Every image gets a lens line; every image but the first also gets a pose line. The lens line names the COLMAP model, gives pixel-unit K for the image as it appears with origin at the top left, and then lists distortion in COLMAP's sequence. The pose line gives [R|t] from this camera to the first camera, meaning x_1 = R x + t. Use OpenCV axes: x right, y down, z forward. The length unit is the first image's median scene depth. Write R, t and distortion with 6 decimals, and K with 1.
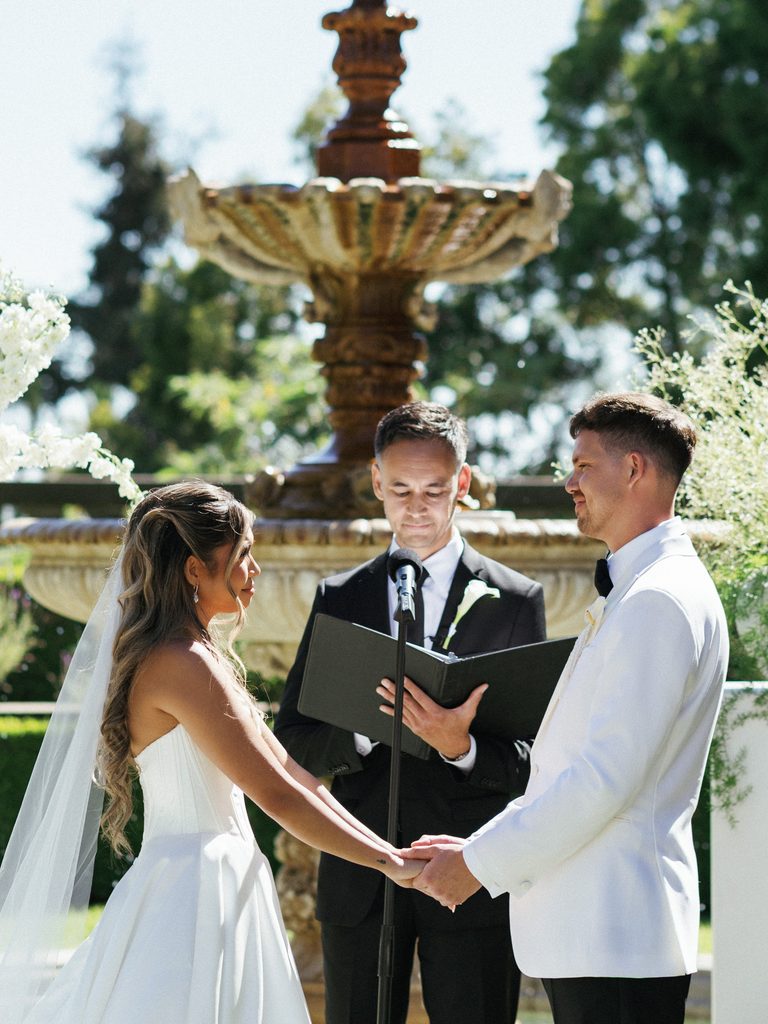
lens RADIAL K [[1683.3, 0, 384.2], [0, 1683.3, 432.3], [0, 0, 1]] dist [0.053643, -0.082398]
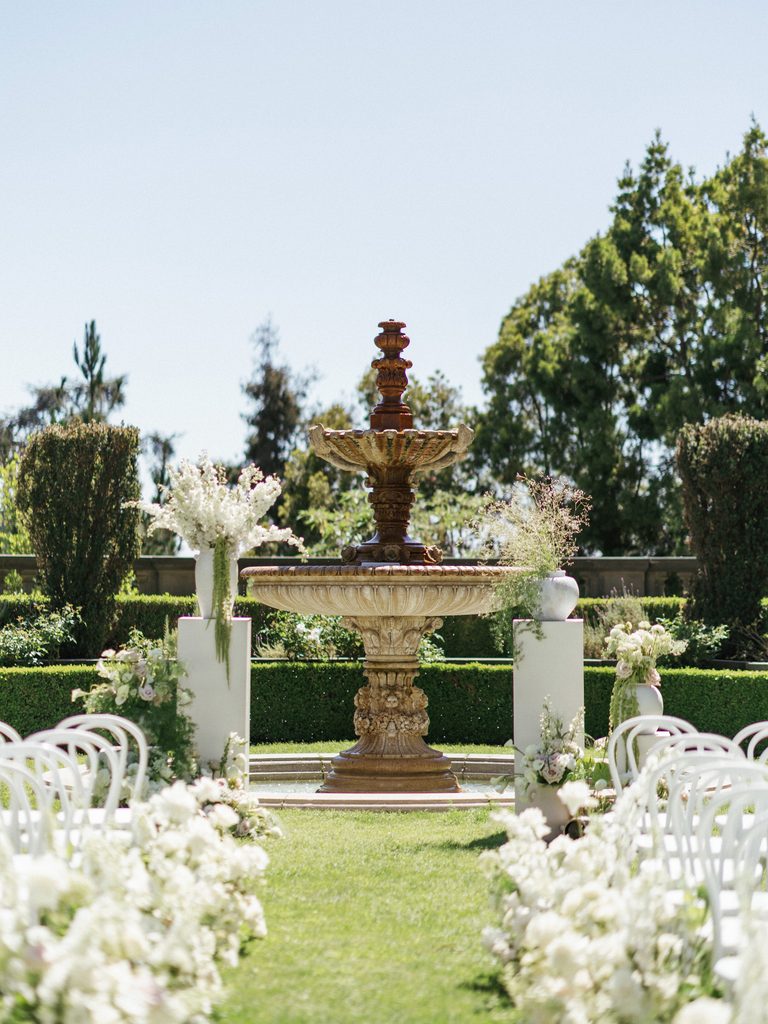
lens RADIAL K [[1683.3, 0, 384.2], [0, 1683.3, 432.3], [0, 0, 1]] dist [0.053643, -0.082398]
pose [[0.999411, -0.003917, -0.034097, 0.047688], [0.001158, 0.996750, -0.080552, 0.040042], [0.034302, 0.080465, 0.996167, -1.078264]]
